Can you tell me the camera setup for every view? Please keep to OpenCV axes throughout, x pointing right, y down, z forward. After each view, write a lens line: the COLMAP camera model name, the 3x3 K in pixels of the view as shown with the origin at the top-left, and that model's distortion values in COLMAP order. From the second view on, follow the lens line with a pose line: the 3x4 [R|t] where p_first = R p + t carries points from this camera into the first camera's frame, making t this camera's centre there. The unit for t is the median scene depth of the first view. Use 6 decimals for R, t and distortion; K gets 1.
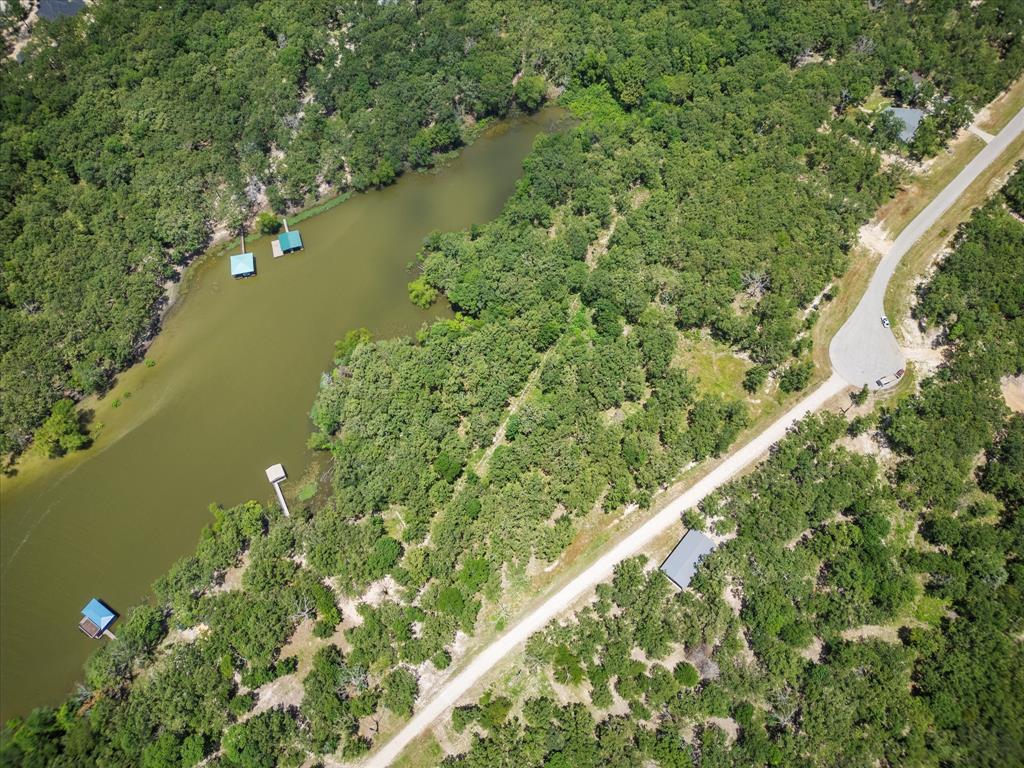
lens RADIAL K [[716.9, 0, 515.8], [0, 716.9, 384.5], [0, 0, 1]] dist [0.064440, -0.084597]
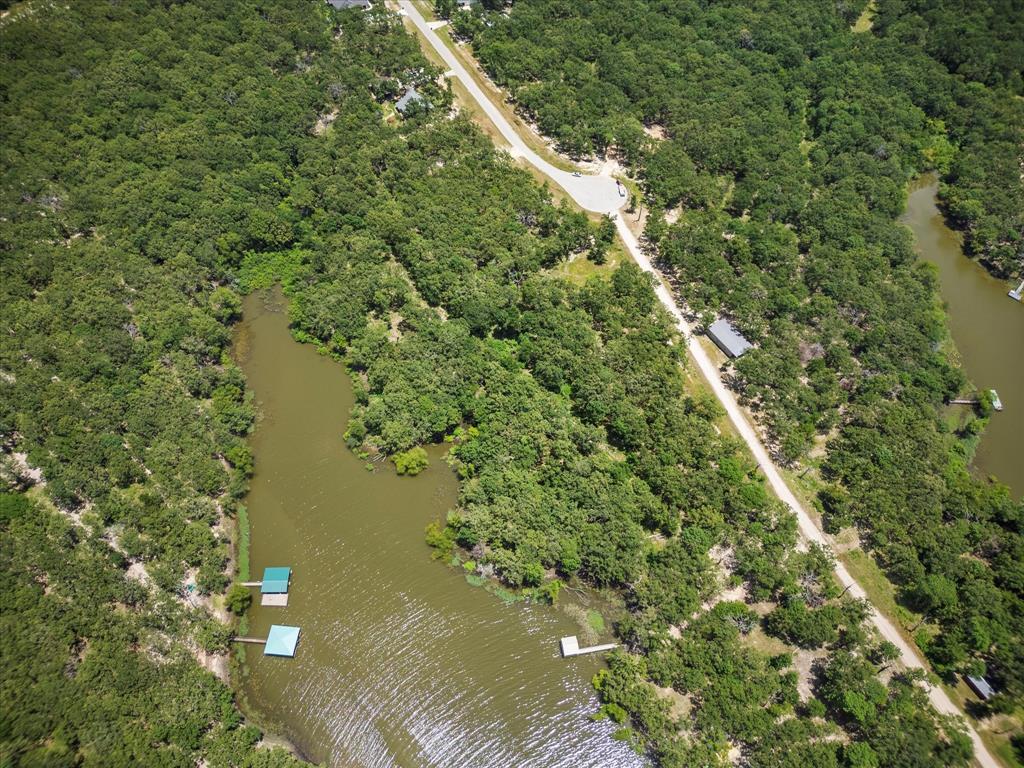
lens RADIAL K [[709.6, 0, 514.5], [0, 709.6, 387.2], [0, 0, 1]] dist [0.054346, -0.052388]
pose [[0.305665, -0.772327, 0.556849, -0.579776], [0.850788, 0.484115, 0.204434, -0.271185], [-0.427469, 0.411272, 0.805063, 0.152088]]
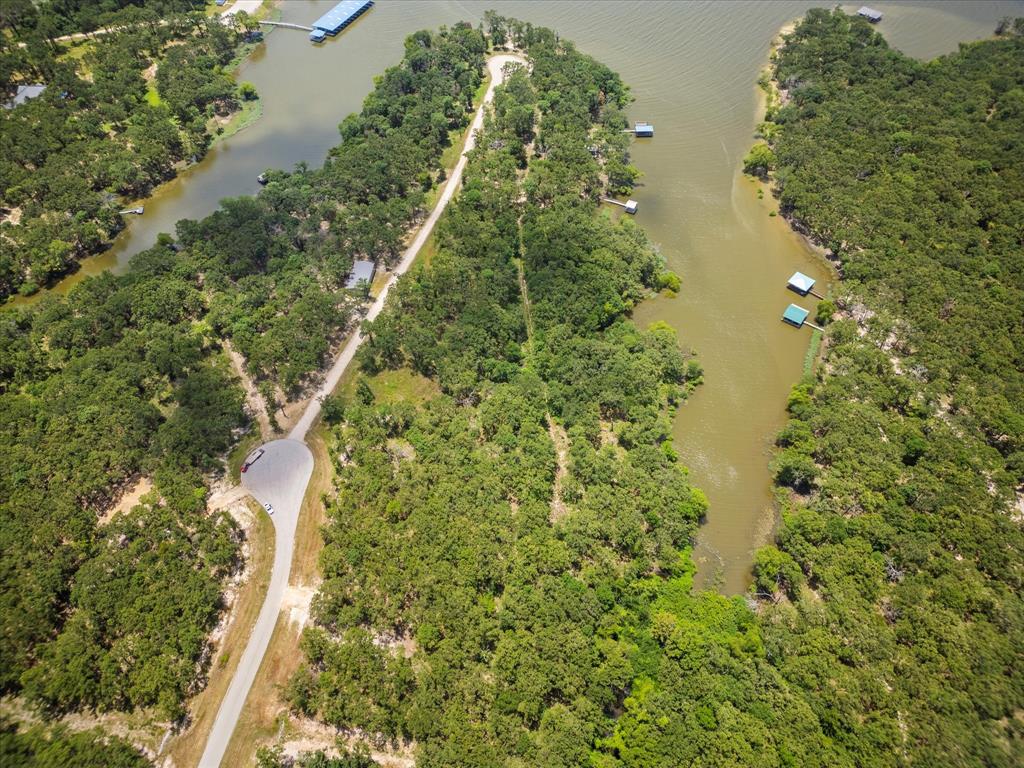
lens RADIAL K [[709.6, 0, 514.5], [0, 709.6, 387.2], [0, 0, 1]] dist [0.054346, -0.052388]
pose [[-0.820023, 0.471496, -0.324429, 0.486501], [-0.499748, -0.313594, 0.807410, -1.000121], [0.278952, 0.824227, 0.492783, 0.497981]]
